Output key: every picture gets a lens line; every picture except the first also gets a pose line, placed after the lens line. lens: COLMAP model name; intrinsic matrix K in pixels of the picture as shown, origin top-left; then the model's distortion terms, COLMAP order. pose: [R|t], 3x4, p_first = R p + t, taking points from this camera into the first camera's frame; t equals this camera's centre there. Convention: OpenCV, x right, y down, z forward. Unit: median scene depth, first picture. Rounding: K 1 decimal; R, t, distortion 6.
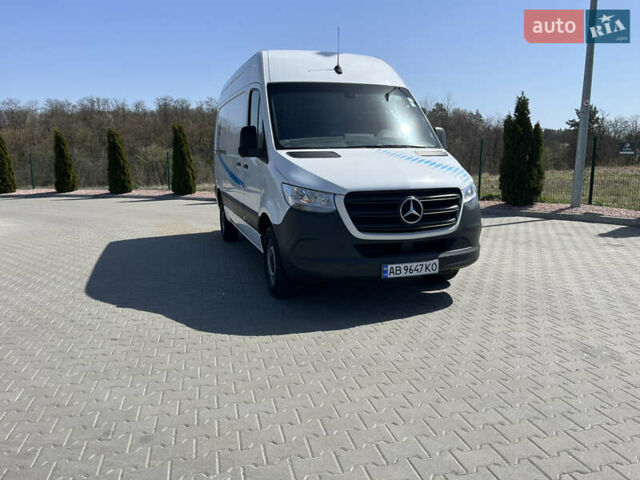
lens RADIAL K [[492.9, 0, 320.0], [0, 492.9, 240.0], [0, 0, 1]] dist [0.049910, 0.002335]
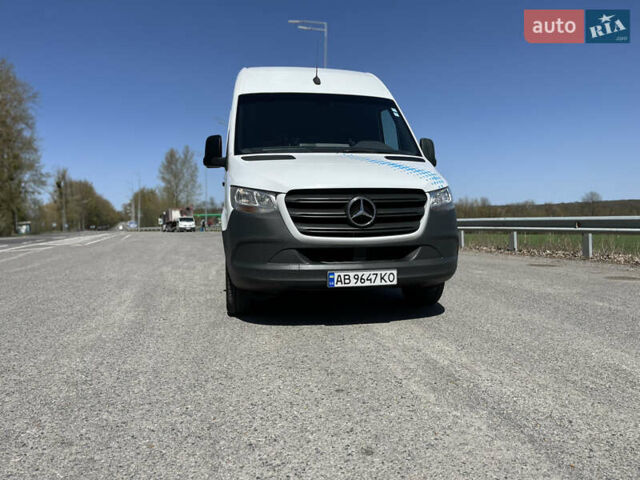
lens RADIAL K [[488.9, 0, 320.0], [0, 488.9, 240.0], [0, 0, 1]] dist [0.077488, -0.097593]
pose [[0.991325, 0.004287, -0.131364, 0.205721], [-0.019220, 0.993453, -0.112617, 0.083473], [0.130021, 0.114164, 0.984917, 0.118089]]
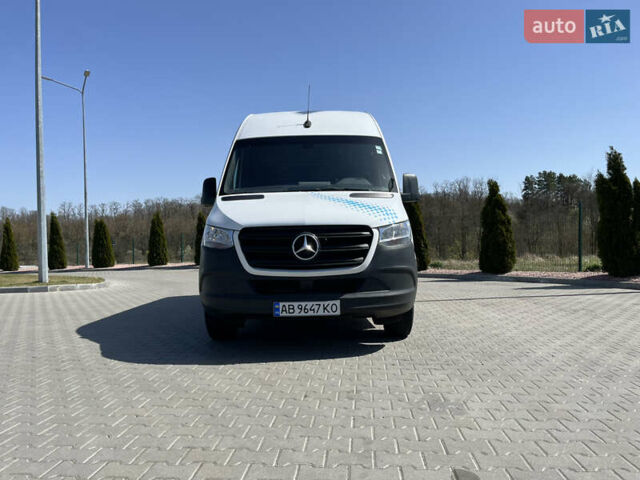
lens RADIAL K [[488.9, 0, 320.0], [0, 488.9, 240.0], [0, 0, 1]] dist [0.077488, -0.097593]
pose [[0.948905, -0.008438, -0.315448, 0.466766], [-0.044181, 0.986244, -0.159282, 0.071598], [0.312453, 0.165080, 0.935479, 0.101586]]
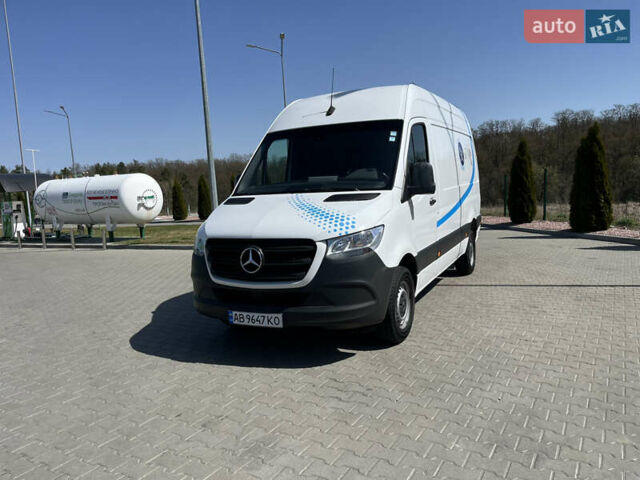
lens RADIAL K [[488.9, 0, 320.0], [0, 488.9, 240.0], [0, 0, 1]] dist [0.077488, -0.097593]
pose [[0.715672, 0.051744, -0.696517, 0.880077], [-0.075771, 0.997118, -0.003780, -0.096621], [0.694314, 0.055481, 0.717530, 0.350684]]
